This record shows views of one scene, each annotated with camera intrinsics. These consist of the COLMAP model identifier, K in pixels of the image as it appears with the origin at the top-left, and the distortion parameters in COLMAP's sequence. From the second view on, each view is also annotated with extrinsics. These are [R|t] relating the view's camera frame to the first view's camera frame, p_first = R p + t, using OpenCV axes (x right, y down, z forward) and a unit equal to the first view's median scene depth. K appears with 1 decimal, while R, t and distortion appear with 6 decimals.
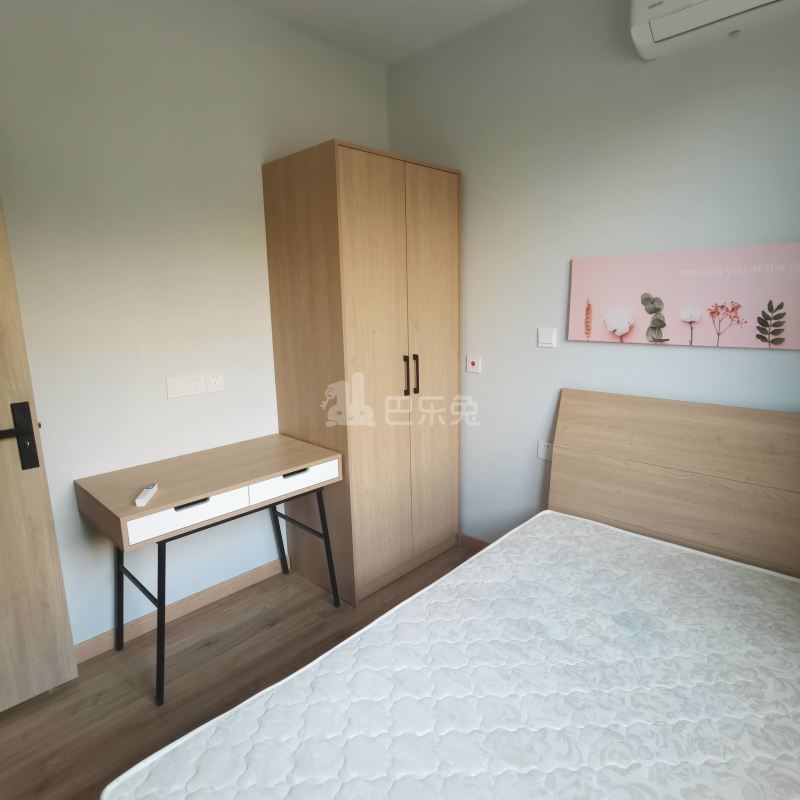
lens RADIAL K [[519.3, 0, 400.2], [0, 519.3, 400.7], [0, 0, 1]] dist [-0.045797, 0.048975]
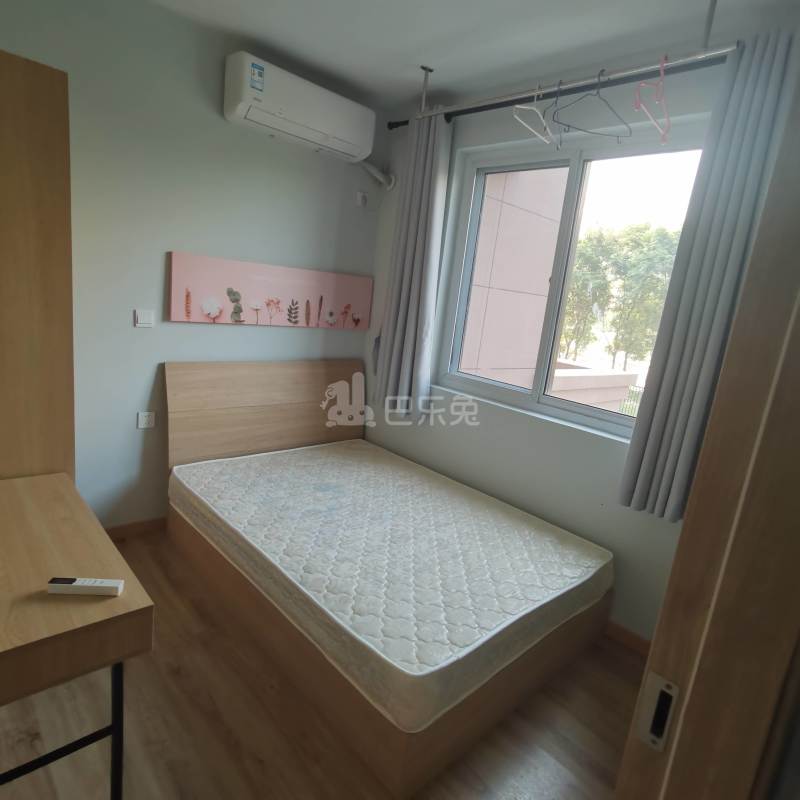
lens RADIAL K [[519.3, 0, 402.6], [0, 519.3, 402.4], [0, 0, 1]] dist [-0.045797, 0.048975]
pose [[0.041701, -0.184494, 0.981948, -1.074571], [0.073087, 0.980734, 0.181162, -0.139703], [-0.996453, 0.064213, 0.054382, 0.538186]]
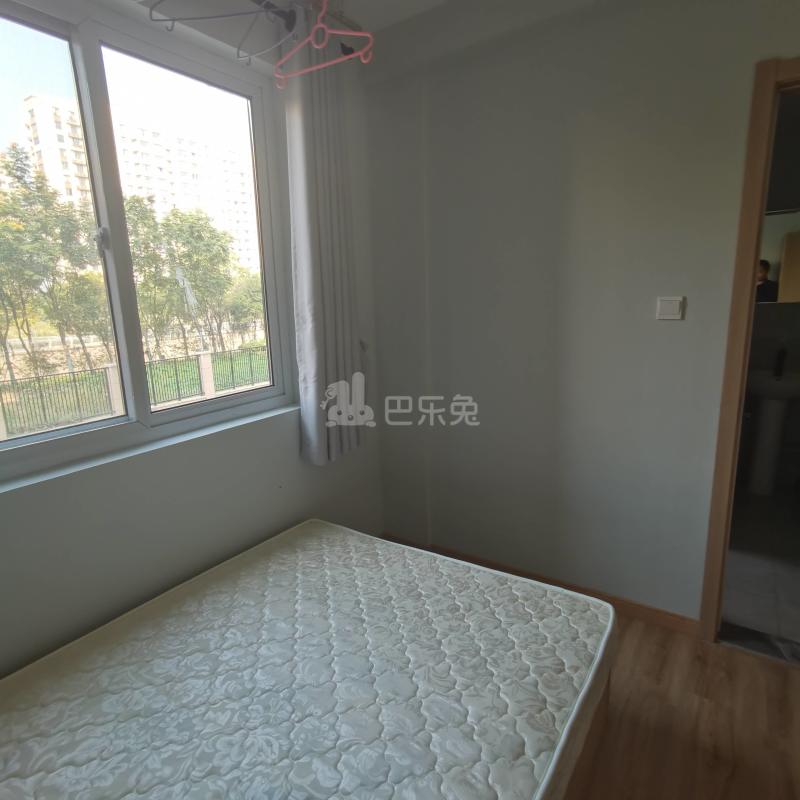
lens RADIAL K [[519.3, 0, 403.0], [0, 519.3, 401.7], [0, 0, 1]] dist [-0.045797, 0.048975]
pose [[-0.985843, 0.078306, -0.148265, 0.130706], [0.014318, 0.920335, 0.390868, -0.270047], [0.167061, 0.383212, -0.908427, 1.220910]]
